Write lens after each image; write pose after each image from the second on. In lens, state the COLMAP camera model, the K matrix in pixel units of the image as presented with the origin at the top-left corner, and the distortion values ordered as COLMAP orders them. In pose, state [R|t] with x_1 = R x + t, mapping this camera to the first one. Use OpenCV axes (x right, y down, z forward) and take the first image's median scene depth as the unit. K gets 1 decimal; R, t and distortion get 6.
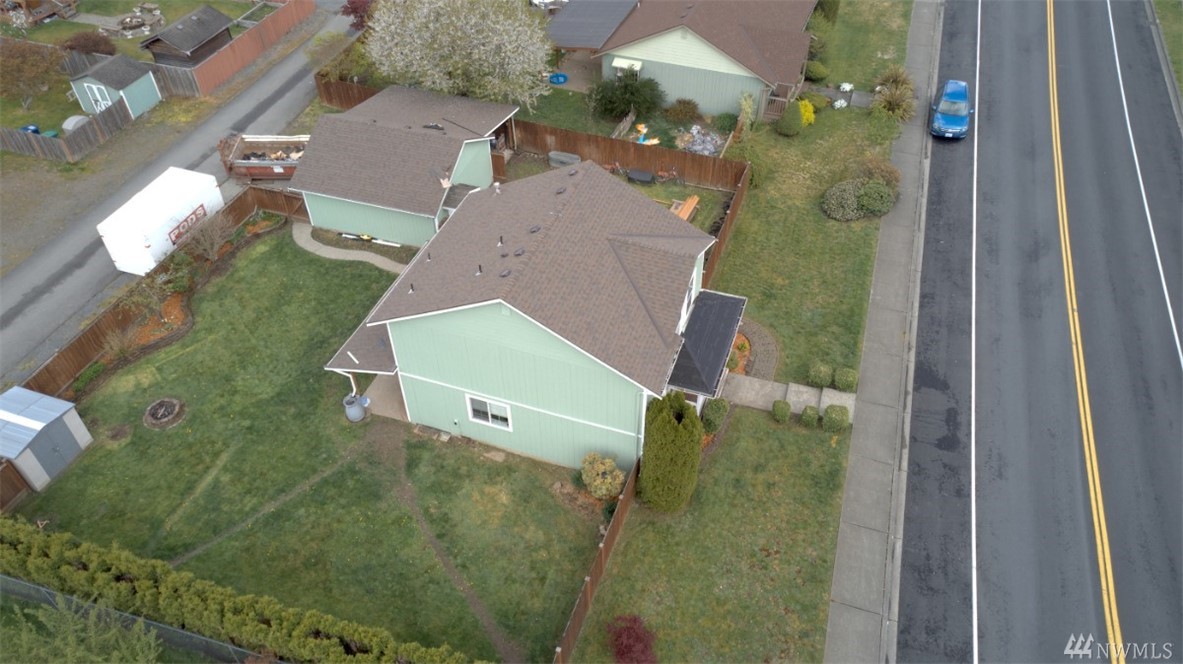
lens RADIAL K [[853.4, 0, 595.7], [0, 853.4, 330.6], [0, 0, 1]] dist [0.059304, 0.025719]
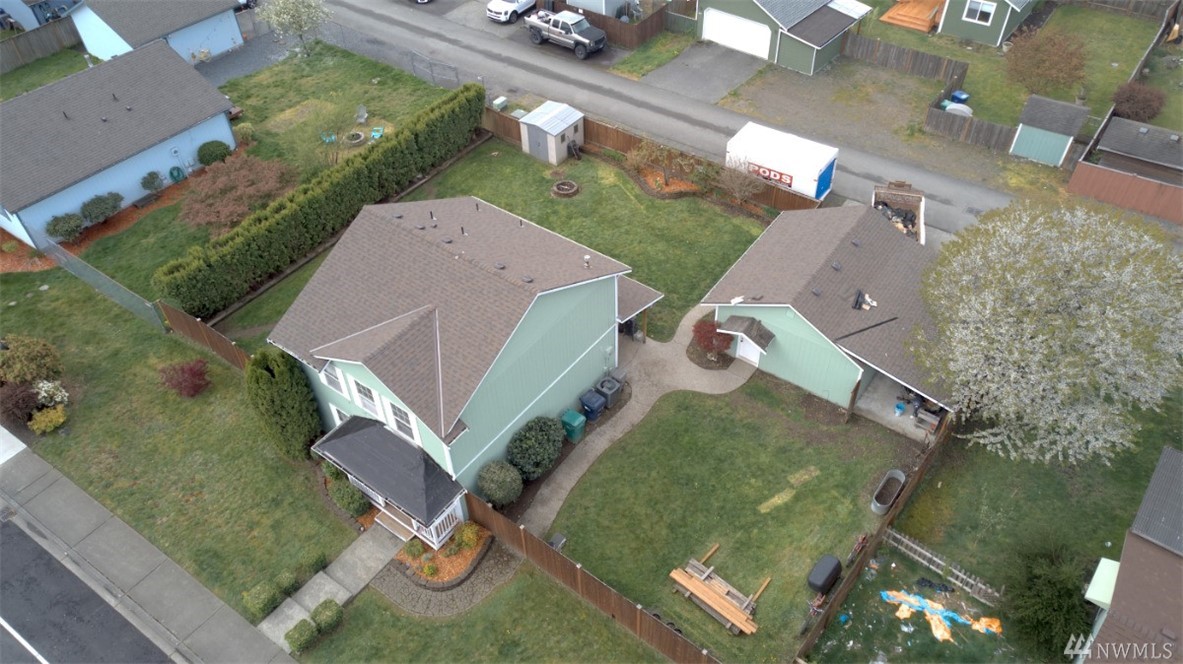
lens RADIAL K [[853.4, 0, 589.0], [0, 853.4, 328.7], [0, 0, 1]] dist [0.059304, 0.025719]
pose [[-0.303845, 0.673670, -0.673681, 0.477544], [-0.637881, 0.381380, 0.669072, -0.650948], [0.707662, 0.633023, 0.313842, 0.642833]]
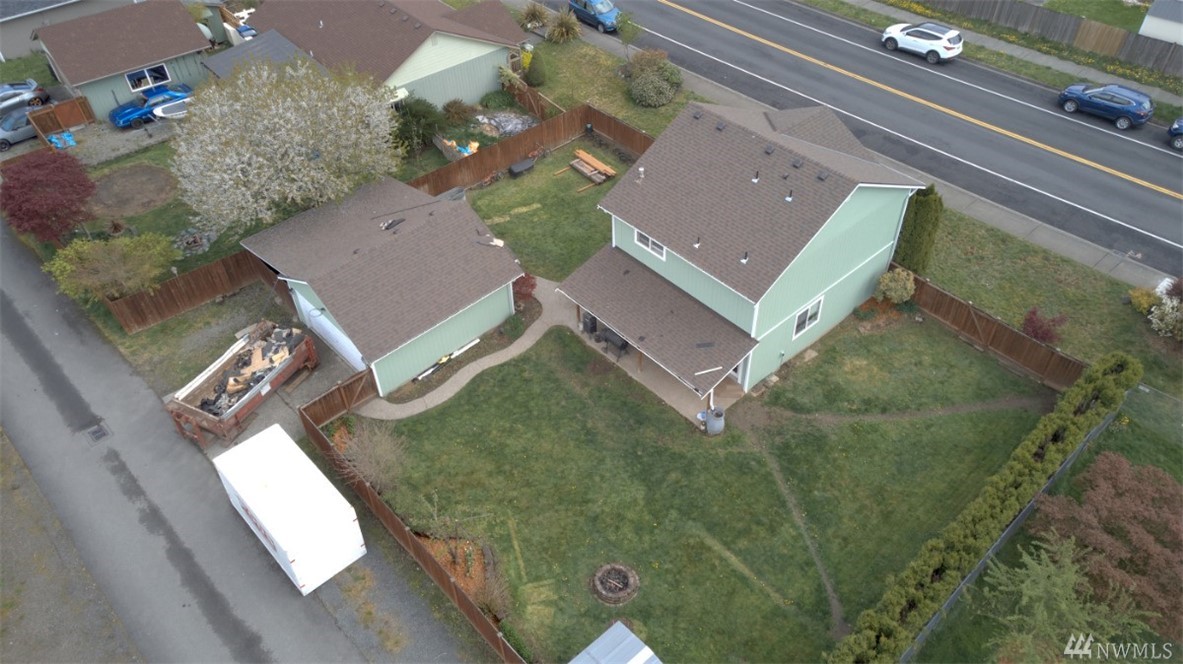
lens RADIAL K [[853.4, 0, 590.7], [0, 853.4, 333.2], [0, 0, 1]] dist [0.059304, 0.025719]
pose [[0.484524, -0.606234, 0.630649, -0.771731], [0.615719, 0.748445, 0.246416, -0.266918], [-0.621392, 0.268908, 0.735908, 0.286854]]
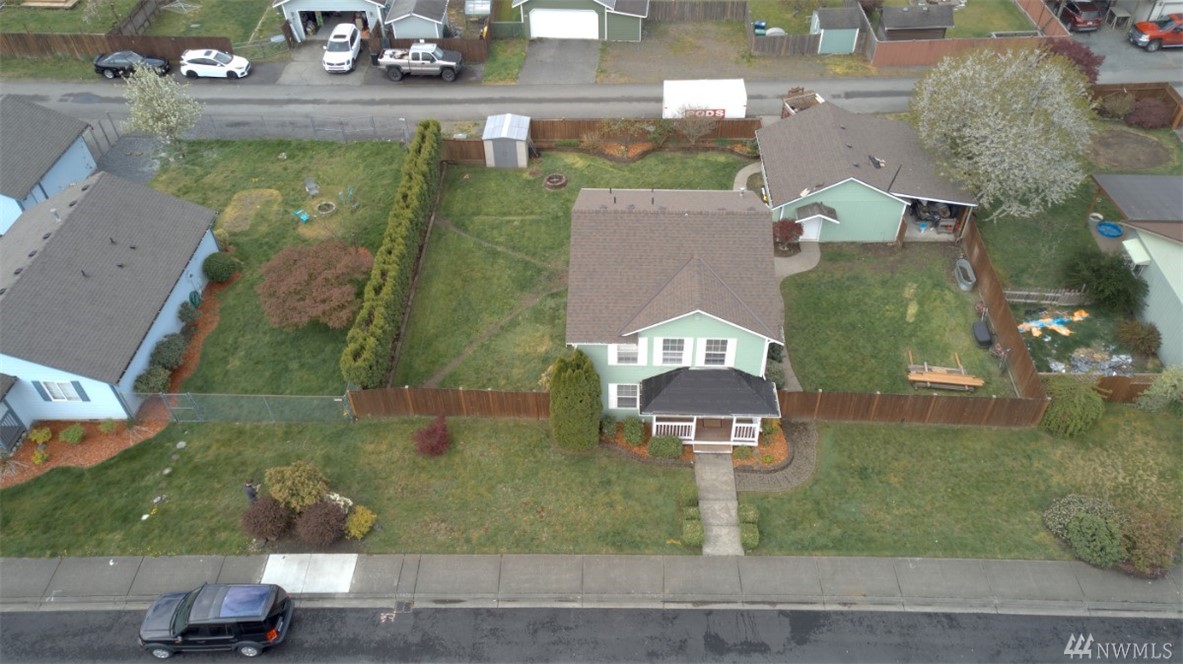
lens RADIAL K [[853.4, 0, 592.3], [0, 853.4, 328.7], [0, 0, 1]] dist [0.059304, 0.025719]
pose [[0.288168, 0.665178, -0.688837, 0.639444], [-0.647991, 0.665090, 0.371166, -0.292132], [0.705030, 0.339402, 0.622687, 0.165538]]
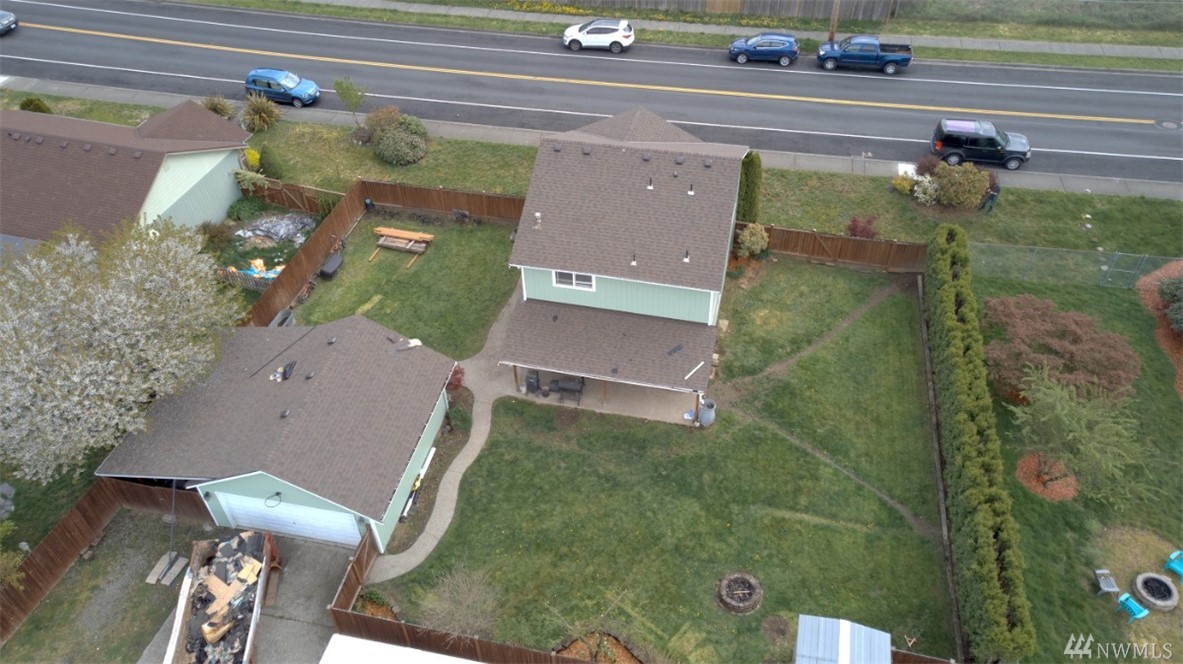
lens RADIAL K [[853.4, 0, 592.4], [0, 853.4, 337.0], [0, 0, 1]] dist [0.059304, 0.025719]
pose [[-0.099654, -0.674261, 0.731738, -0.813818], [0.702262, 0.473323, 0.531784, -0.505120], [-0.704909, 0.566867, 0.426339, 0.514092]]
